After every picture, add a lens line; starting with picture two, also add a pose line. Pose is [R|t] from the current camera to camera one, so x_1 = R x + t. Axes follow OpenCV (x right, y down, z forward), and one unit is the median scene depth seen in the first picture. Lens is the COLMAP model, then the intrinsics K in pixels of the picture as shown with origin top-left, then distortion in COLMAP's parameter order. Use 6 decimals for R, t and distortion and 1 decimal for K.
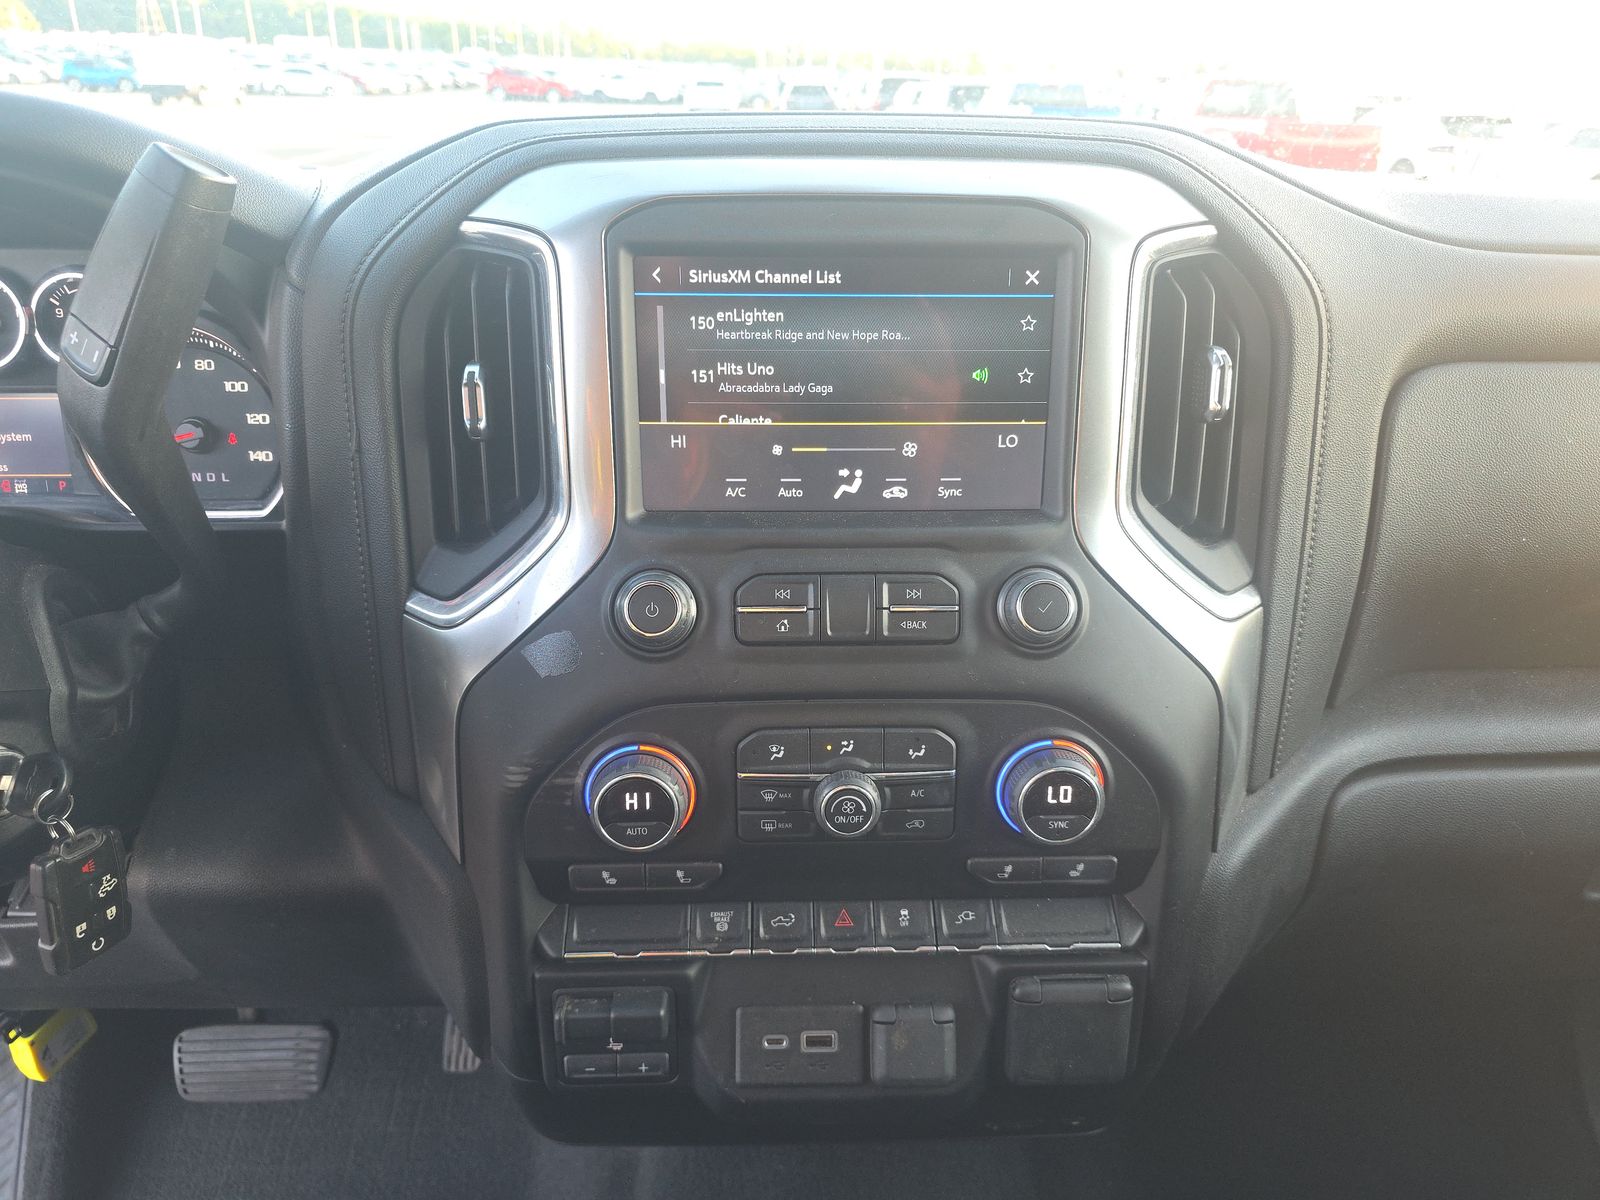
lens RADIAL K [[1054.8, 0, 798.0], [0, 1054.8, 604.2], [0, 0, 1]] dist [0.000450, -0.014297]
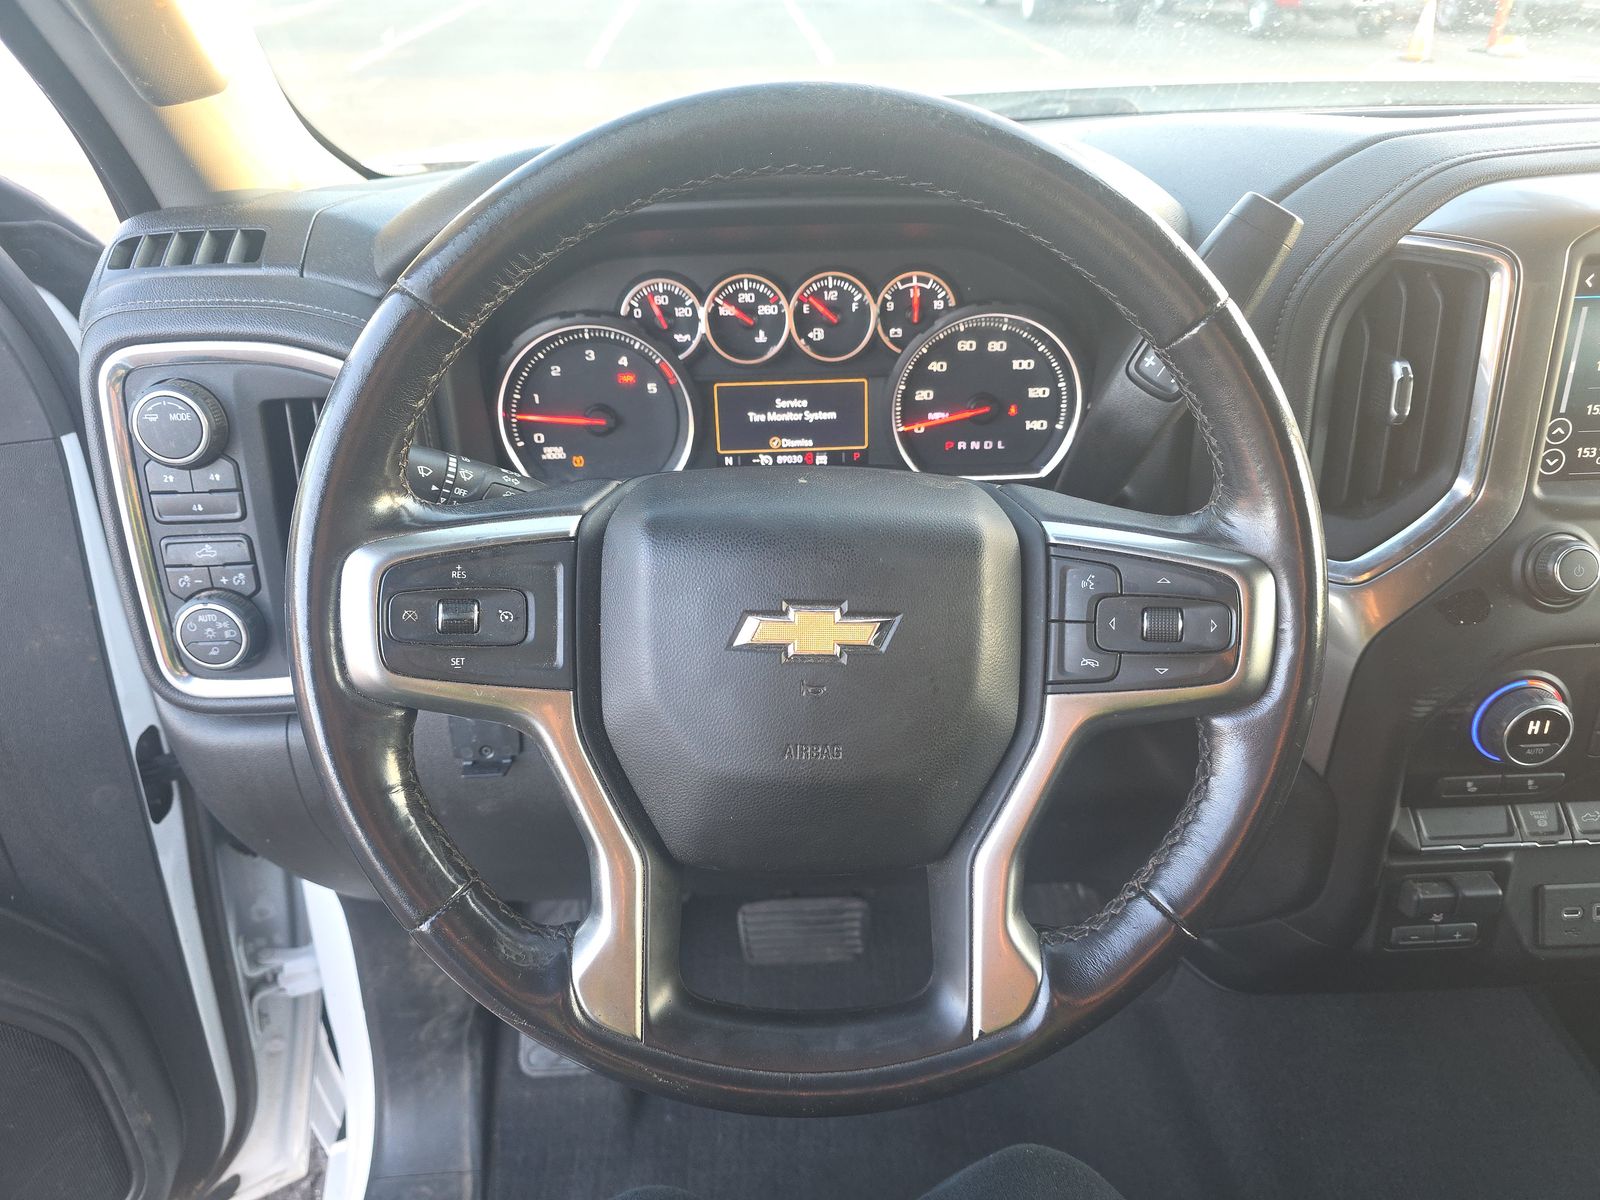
lens RADIAL K [[1054.8, 0, 796.5], [0, 1054.8, 602.5], [0, 0, 1]] dist [0.000450, -0.014297]
pose [[0.998972, -0.025647, -0.037380, -0.740257], [0.030074, 0.991931, 0.123161, -0.100225], [0.033920, -0.124159, 0.991682, -0.161346]]
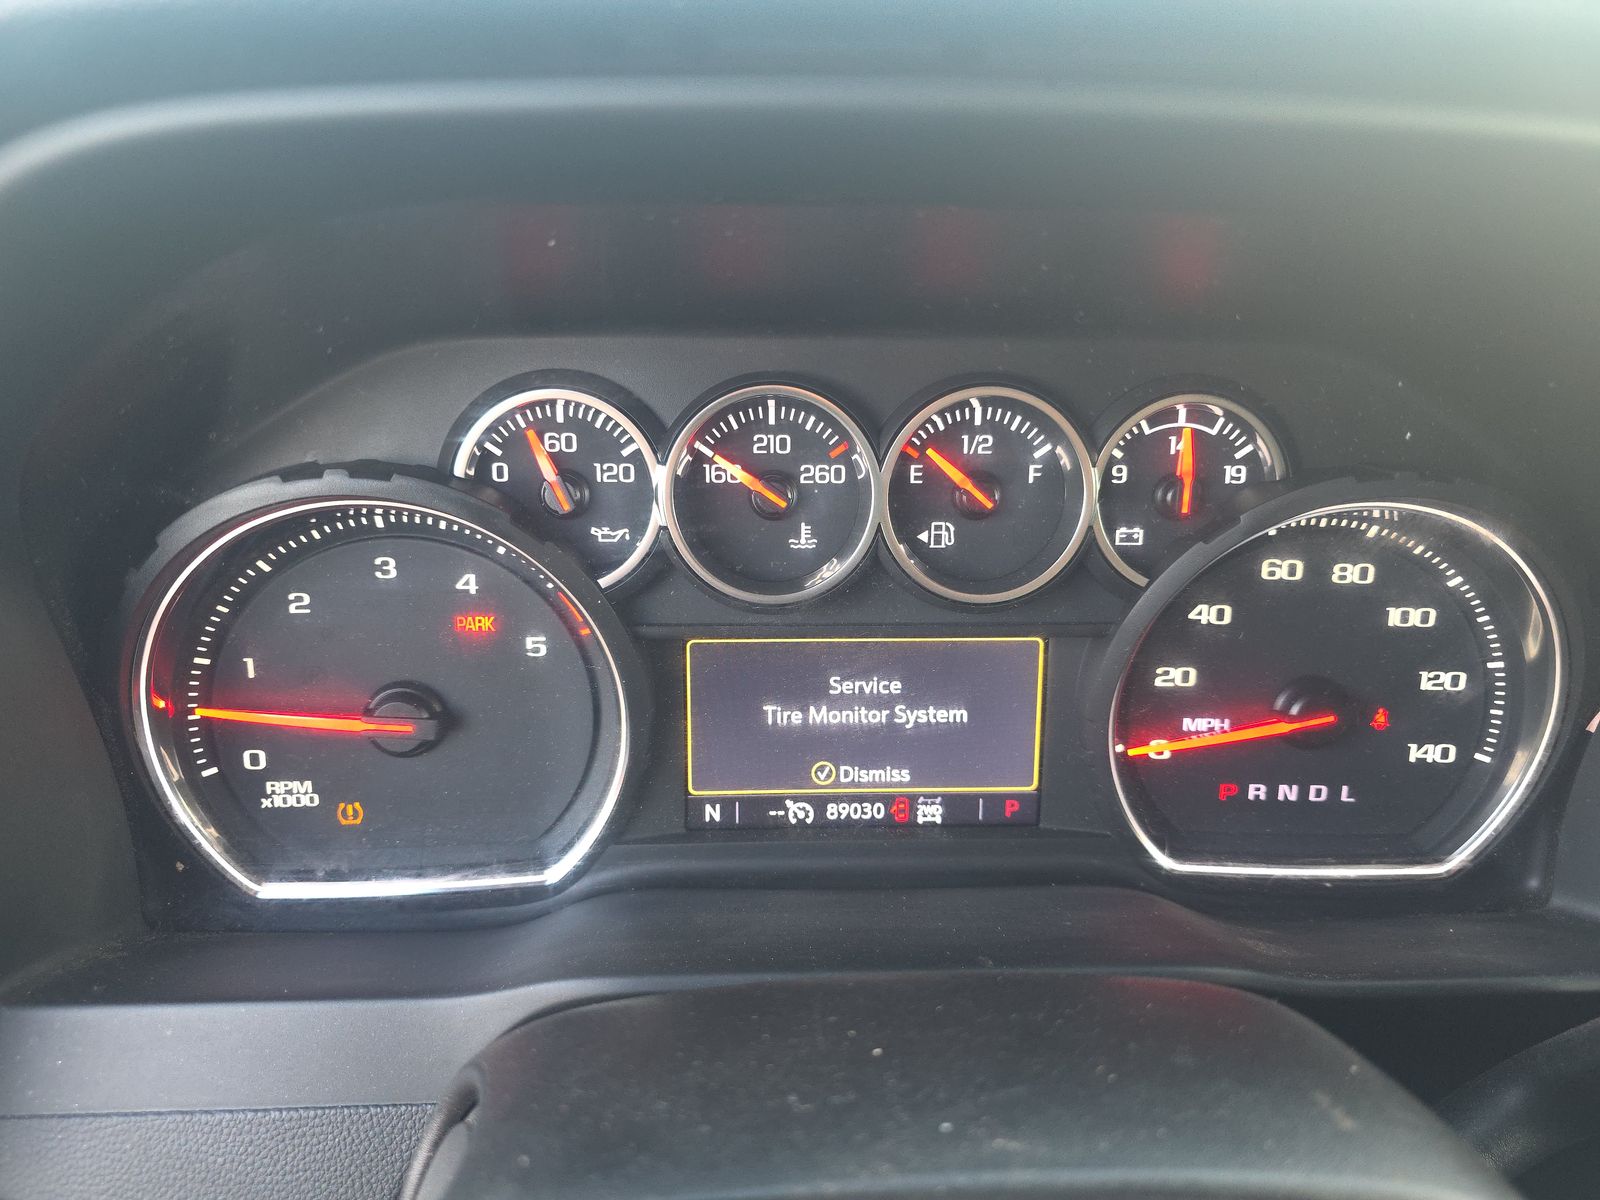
lens RADIAL K [[1054.8, 0, 793.3], [0, 1054.8, 601.9], [0, 0, 1]] dist [0.000450, -0.014297]
pose [[0.999522, -0.000019, -0.030929, -0.801341], [-0.000545, 0.999834, -0.018214, -0.204434], [0.030925, 0.018222, 0.999356, 0.509240]]
